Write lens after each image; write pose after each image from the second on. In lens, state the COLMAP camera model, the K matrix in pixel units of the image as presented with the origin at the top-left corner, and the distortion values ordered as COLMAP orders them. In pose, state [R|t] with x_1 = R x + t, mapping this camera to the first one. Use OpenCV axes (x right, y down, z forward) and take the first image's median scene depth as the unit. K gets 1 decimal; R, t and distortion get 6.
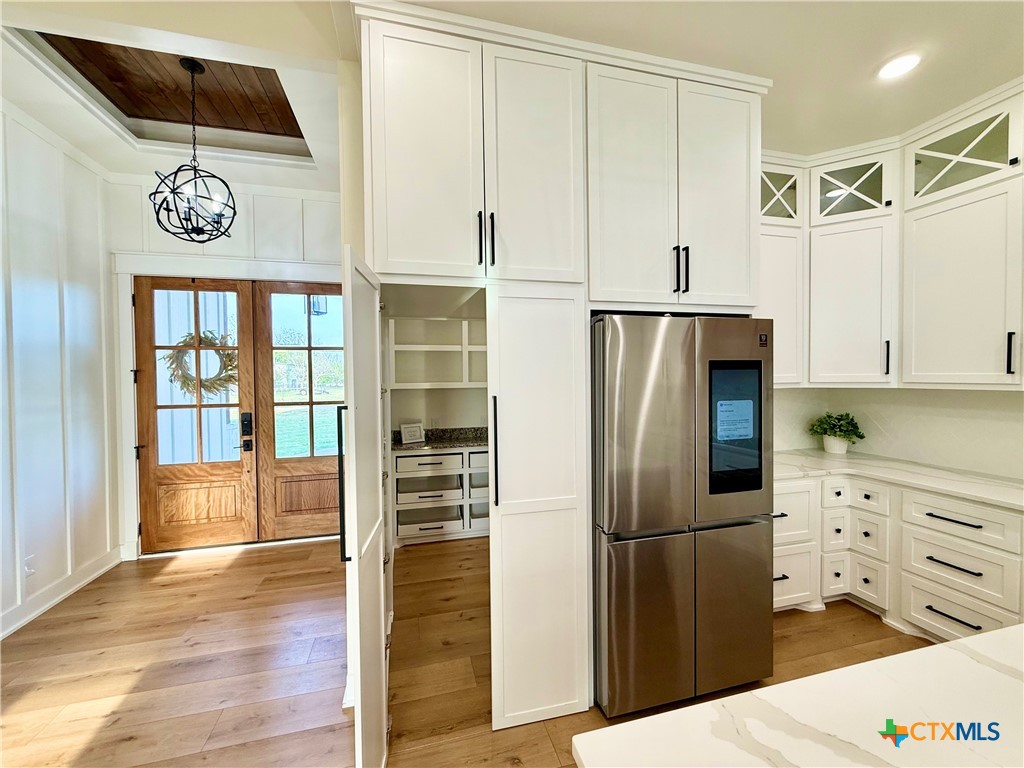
lens RADIAL K [[409.2, 0, 510.9], [0, 409.2, 383.8], [0, 0, 1]] dist [-0.001943, -0.000407]
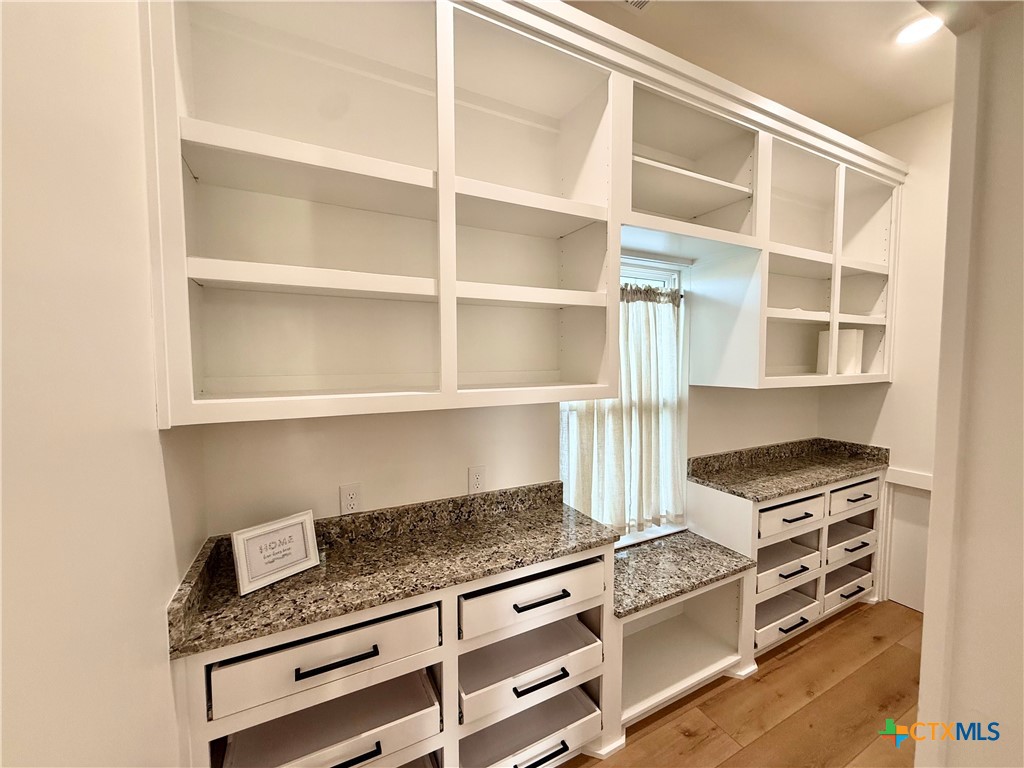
lens RADIAL K [[409.2, 0, 510.9], [0, 409.2, 383.8], [0, 0, 1]] dist [-0.001943, -0.000407]
pose [[0.975847, -0.006008, 0.218374, -0.132873], [-0.002303, 0.999283, 0.037788, -0.022048], [-0.218445, -0.037378, 0.975133, 0.664683]]
